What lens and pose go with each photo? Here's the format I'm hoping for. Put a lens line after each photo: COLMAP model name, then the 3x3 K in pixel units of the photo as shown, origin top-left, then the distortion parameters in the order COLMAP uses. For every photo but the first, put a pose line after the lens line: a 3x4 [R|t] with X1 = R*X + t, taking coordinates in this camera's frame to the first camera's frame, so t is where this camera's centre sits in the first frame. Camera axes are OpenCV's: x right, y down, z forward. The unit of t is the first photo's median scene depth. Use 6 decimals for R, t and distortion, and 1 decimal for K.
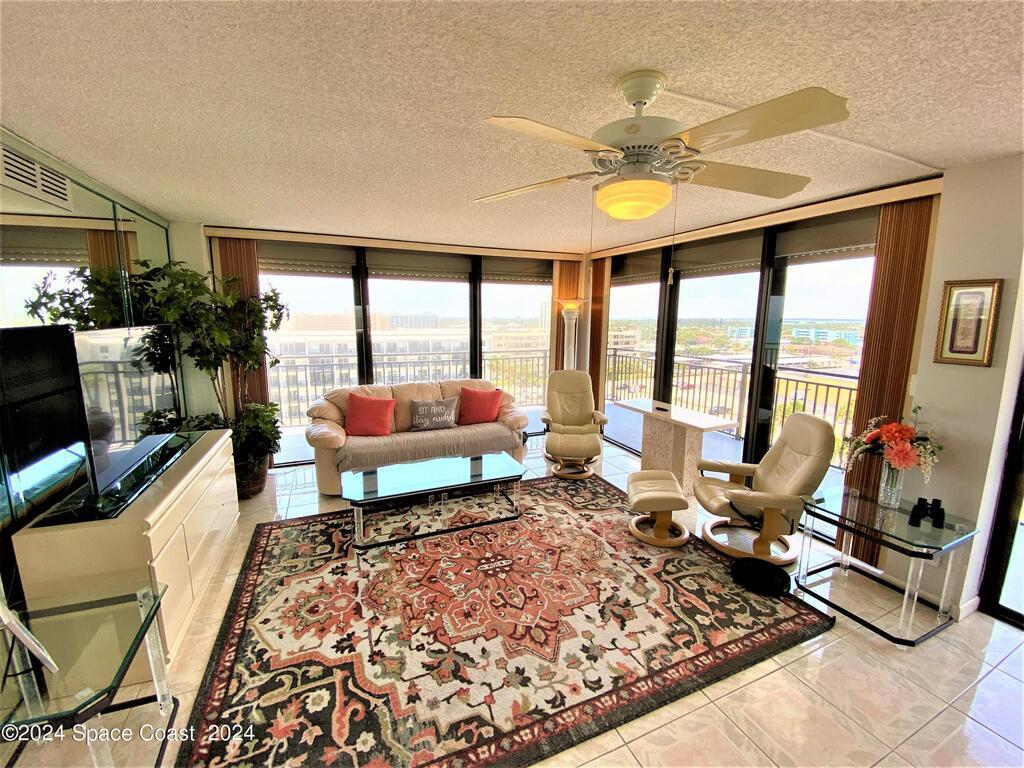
lens RADIAL K [[420.2, 0, 517.6], [0, 420.2, 381.2], [0, 0, 1]] dist [0.007377, -0.011394]
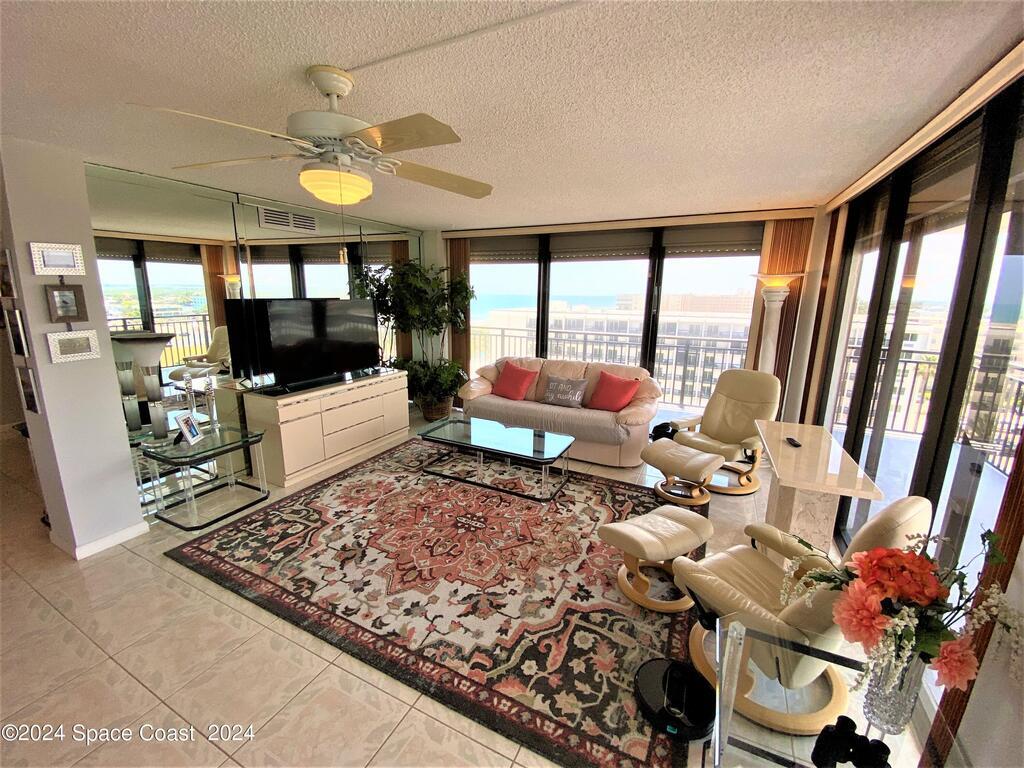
lens RADIAL K [[420.2, 0, 505.7], [0, 420.2, 379.9], [0, 0, 1]] dist [0.007377, -0.011394]
pose [[0.645837, 0.158321, -0.746879, 0.810006], [-0.126968, 0.986913, 0.099412, -0.056221], [0.752843, 0.030626, 0.657487, 0.350570]]
